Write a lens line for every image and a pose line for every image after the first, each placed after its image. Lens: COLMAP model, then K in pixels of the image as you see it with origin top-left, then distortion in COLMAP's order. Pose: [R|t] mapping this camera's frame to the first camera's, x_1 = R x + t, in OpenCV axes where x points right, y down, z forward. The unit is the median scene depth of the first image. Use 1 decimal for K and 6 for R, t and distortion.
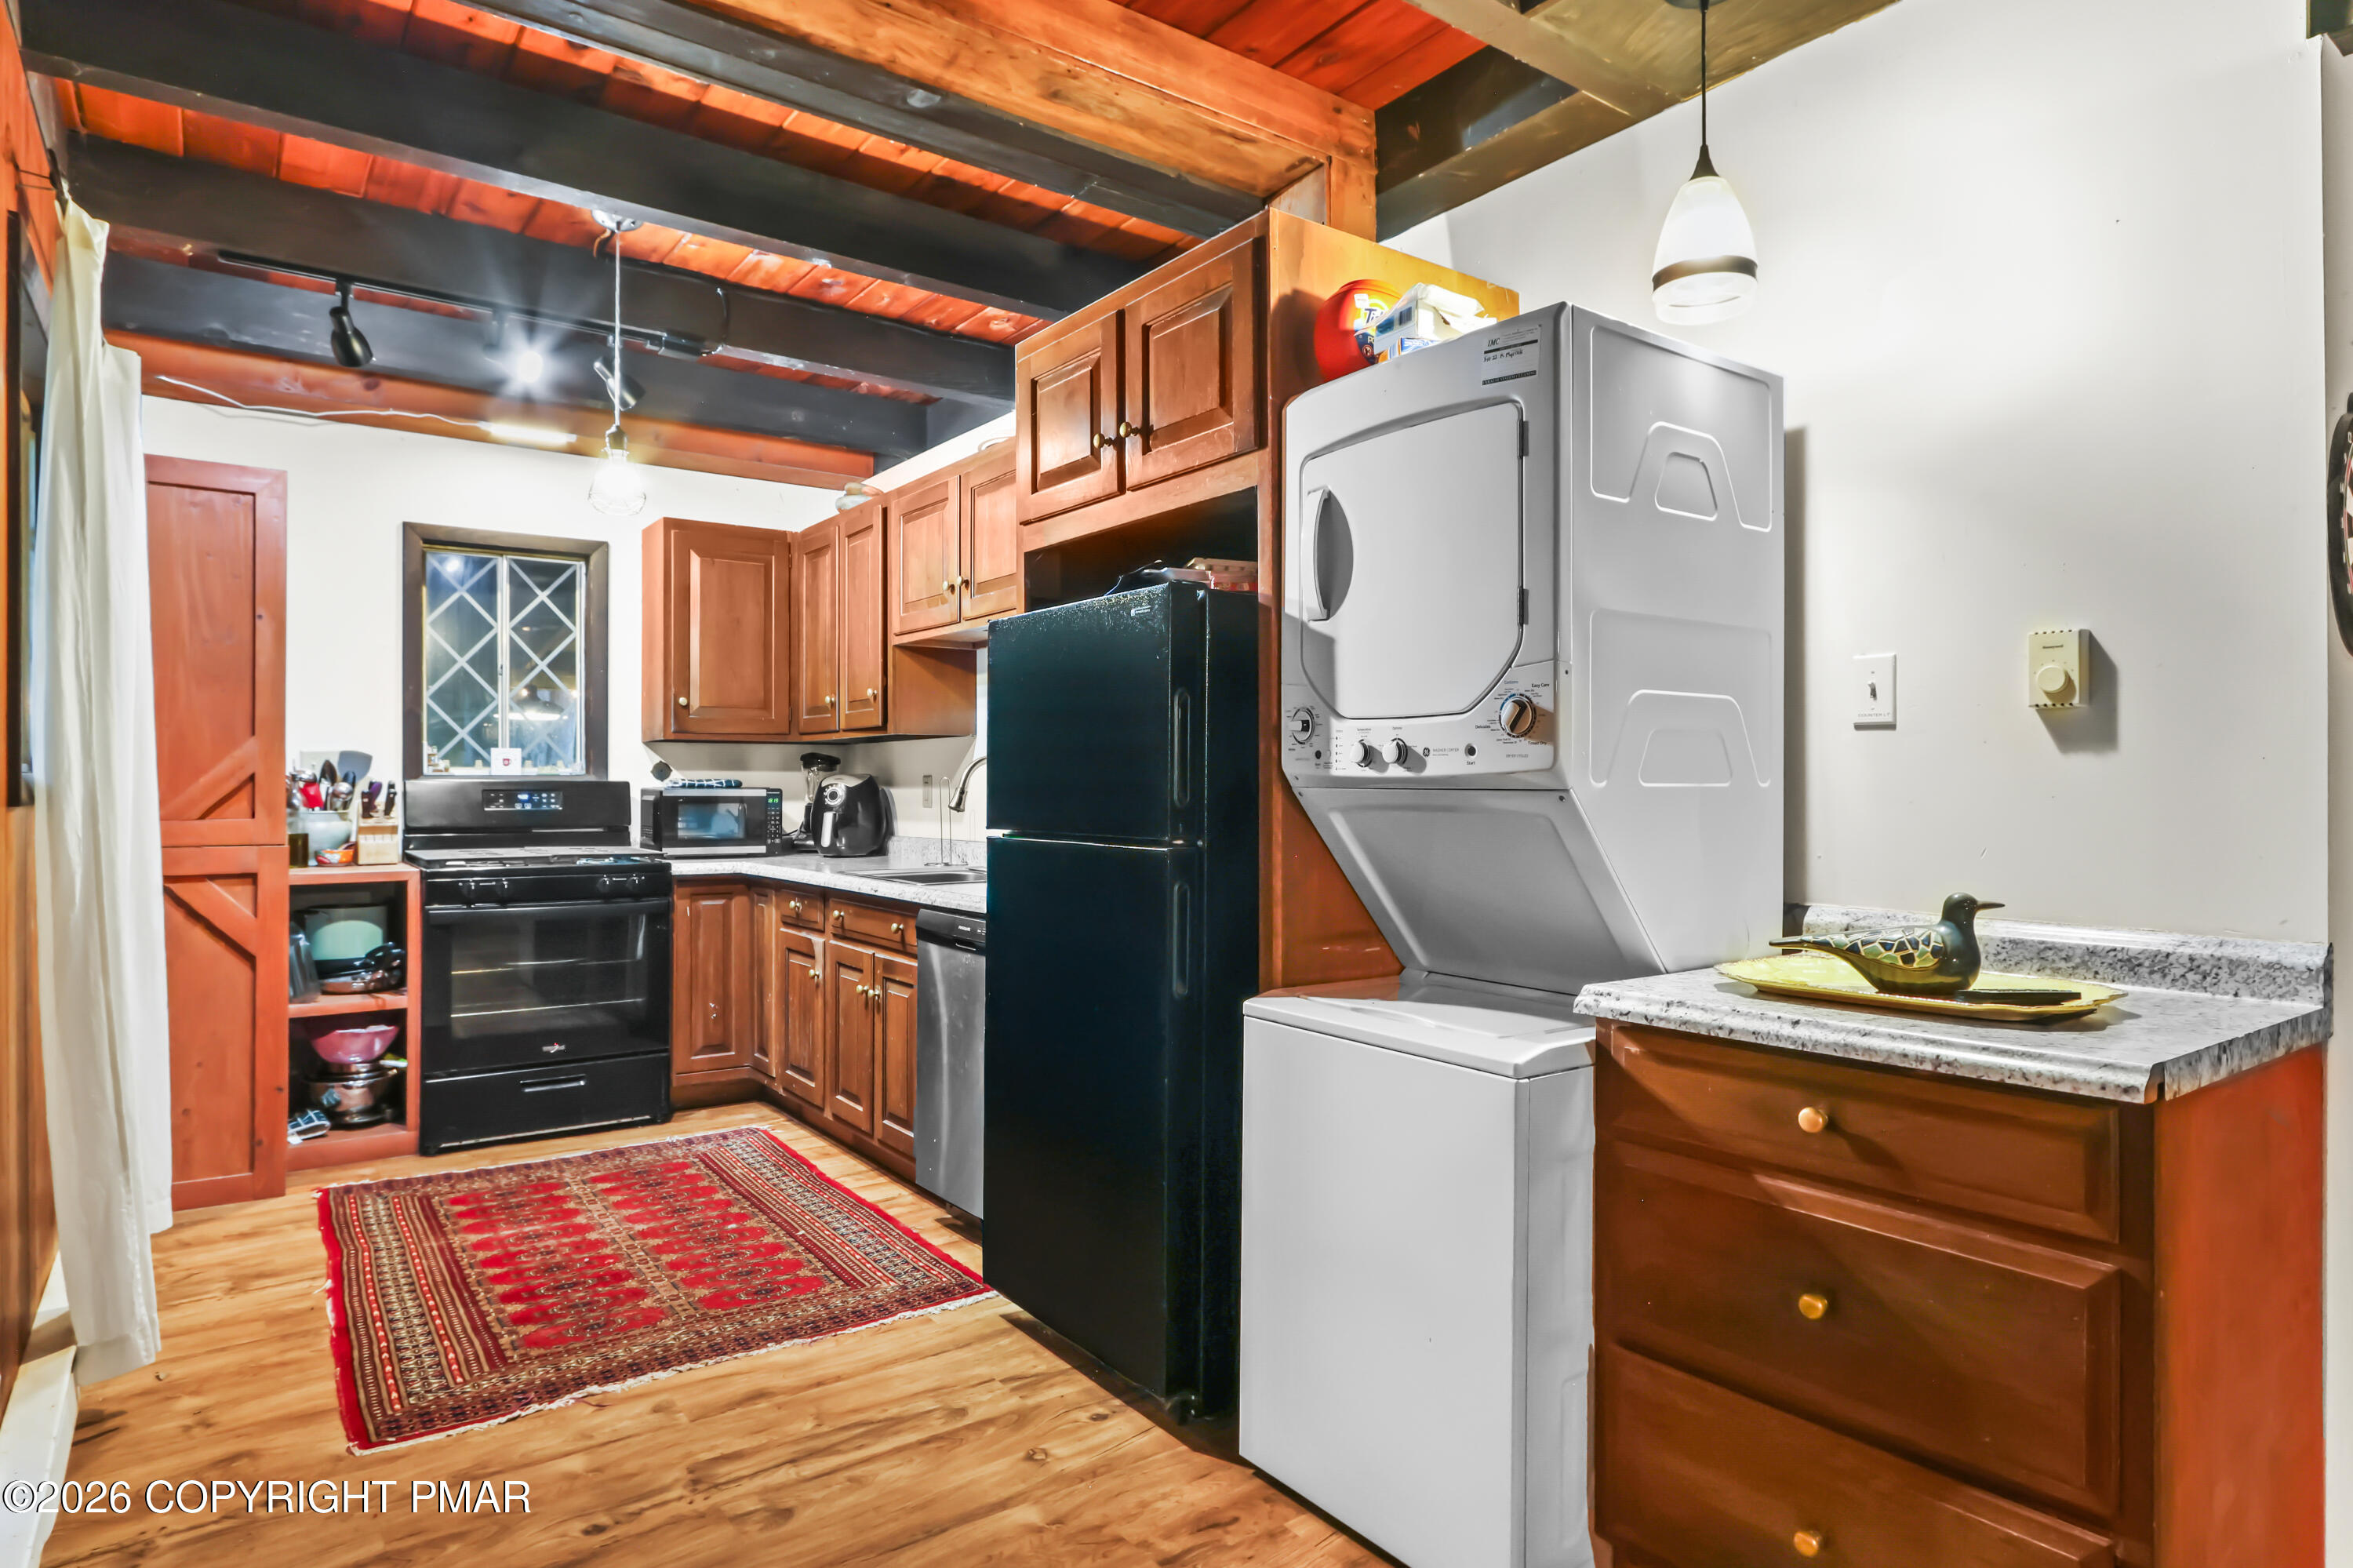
lens RADIAL K [[1305.0, 0, 1176.5], [0, 1305.0, 784.0], [0, 0, 1]] dist [0.000181, 0.013693]
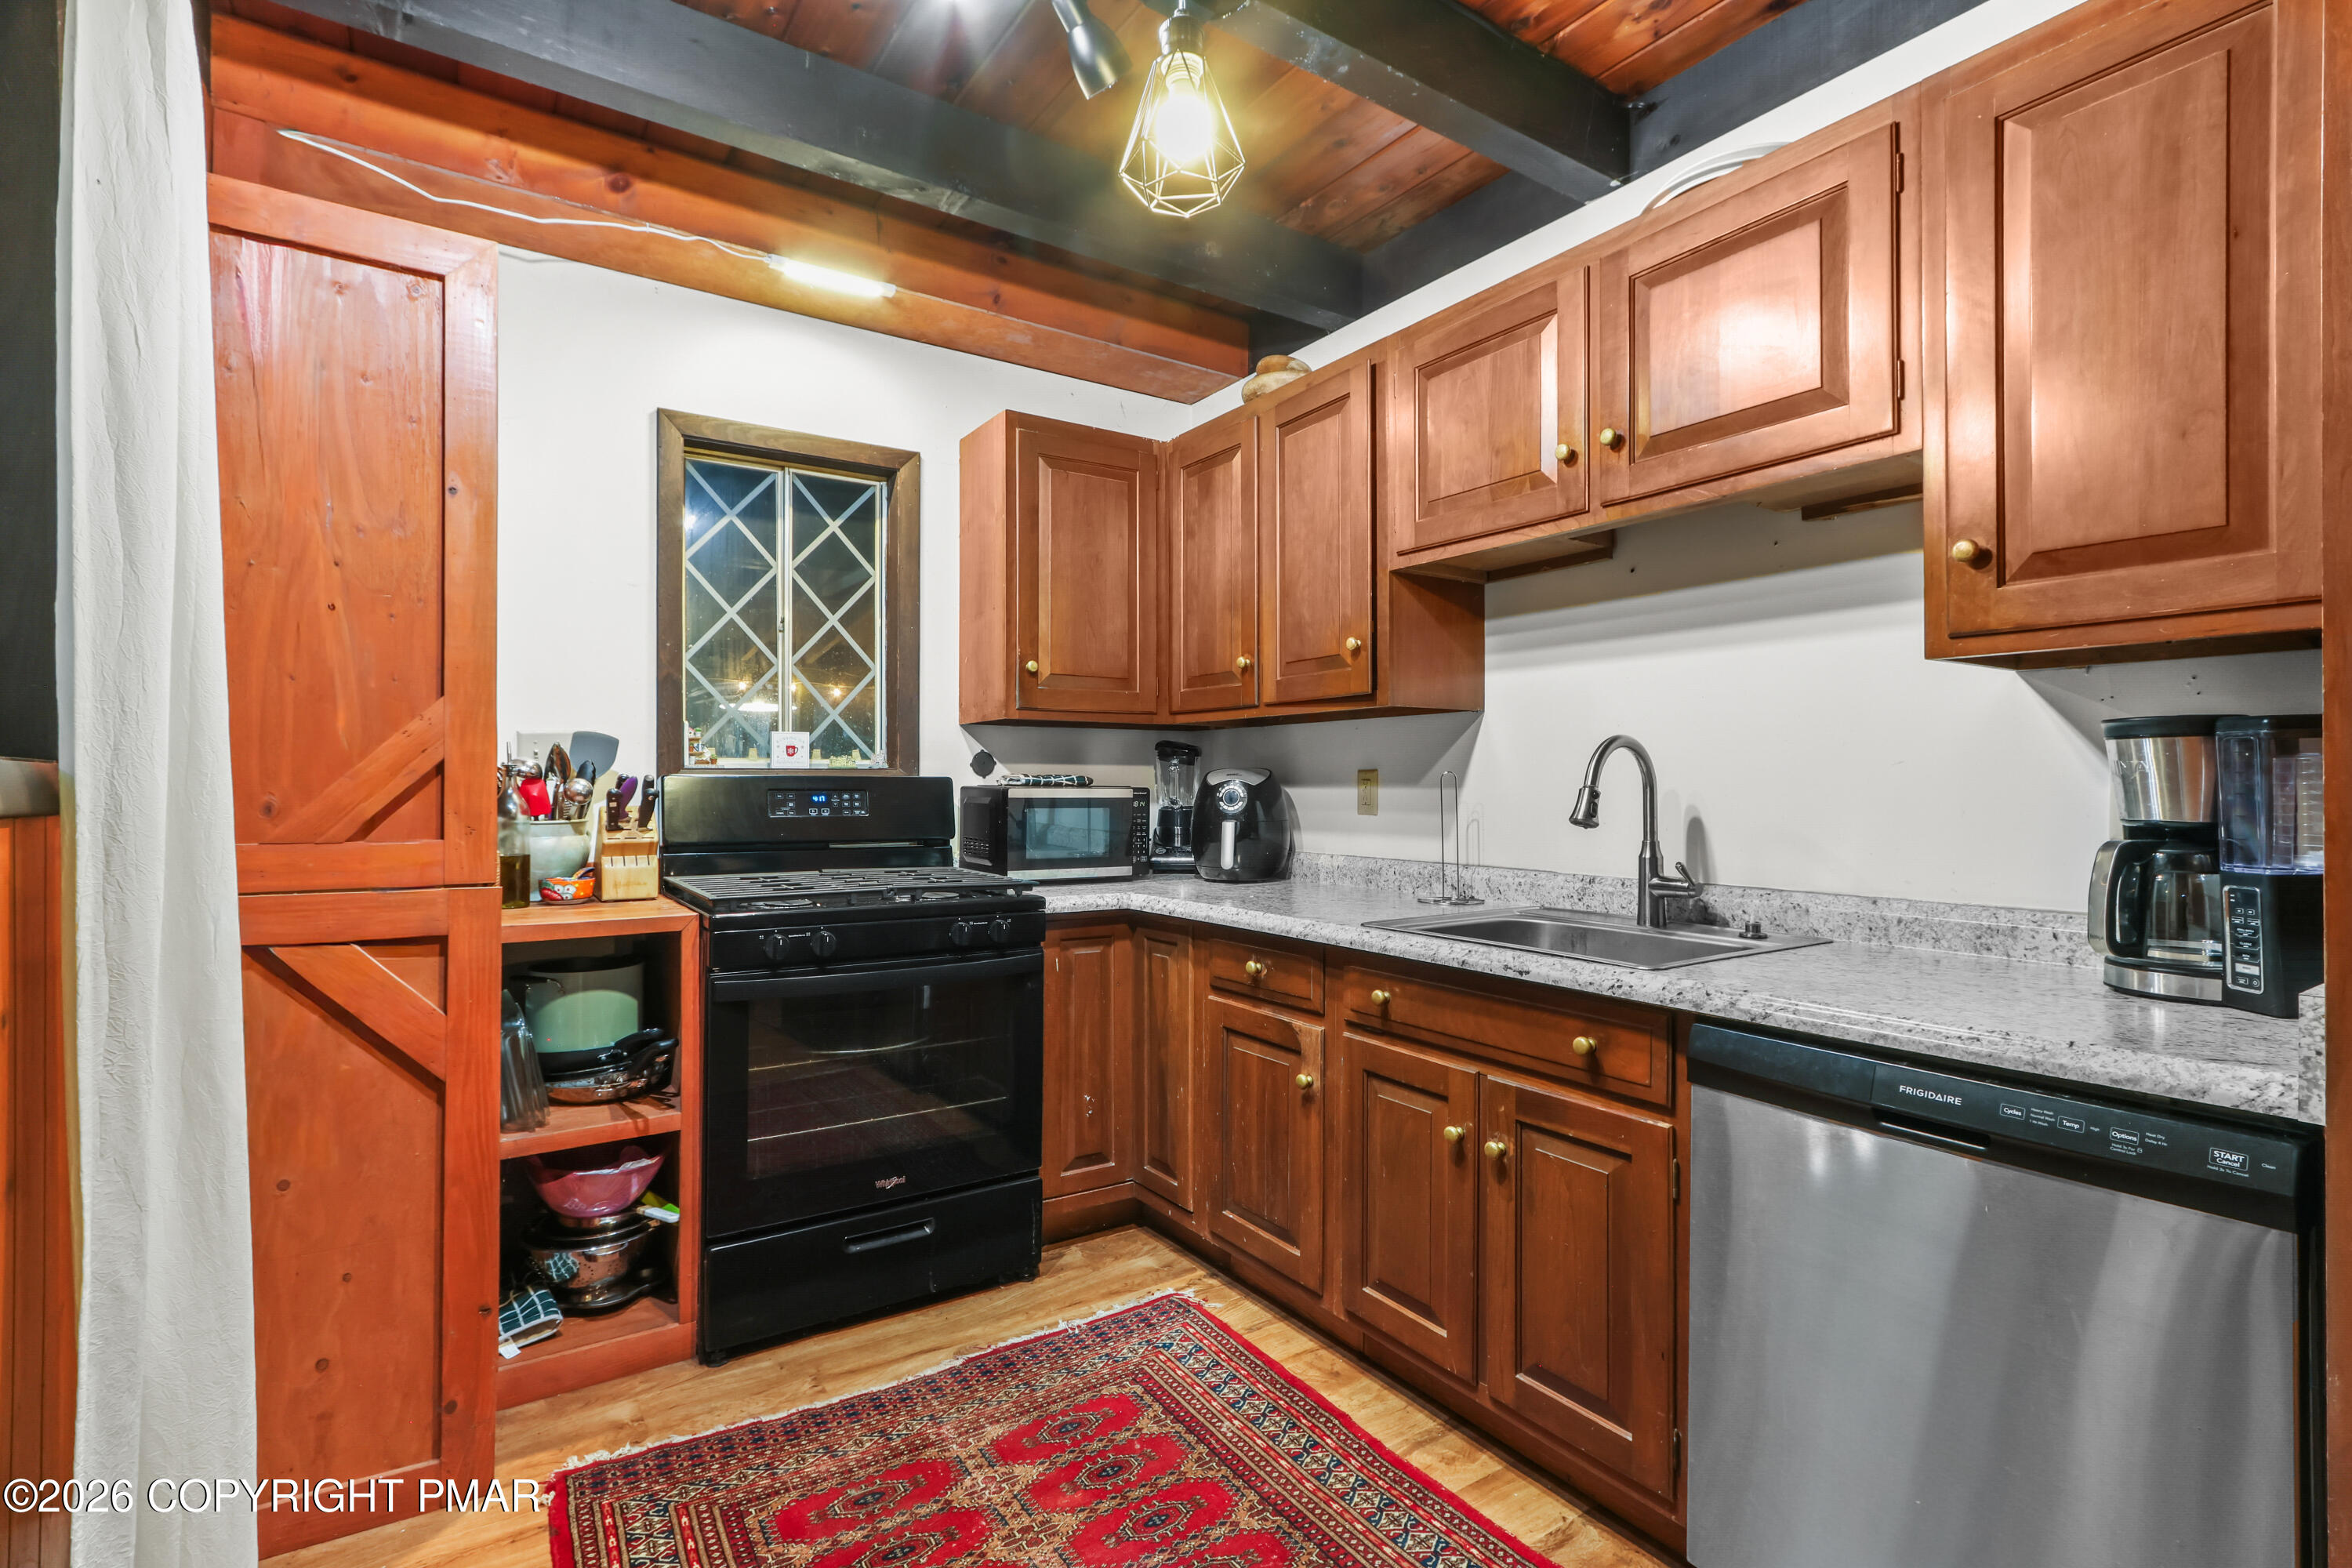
lens RADIAL K [[1102.7, 0, 1176.0], [0, 1102.7, 784.0], [0, 0, 1]] dist [0.011890, 0.000475]
pose [[0.998948, 0.001549, -0.045824, -0.304887], [-0.001513, 0.999999, 0.000814, 0.001050], [0.045825, -0.000744, 0.998949, 0.446539]]
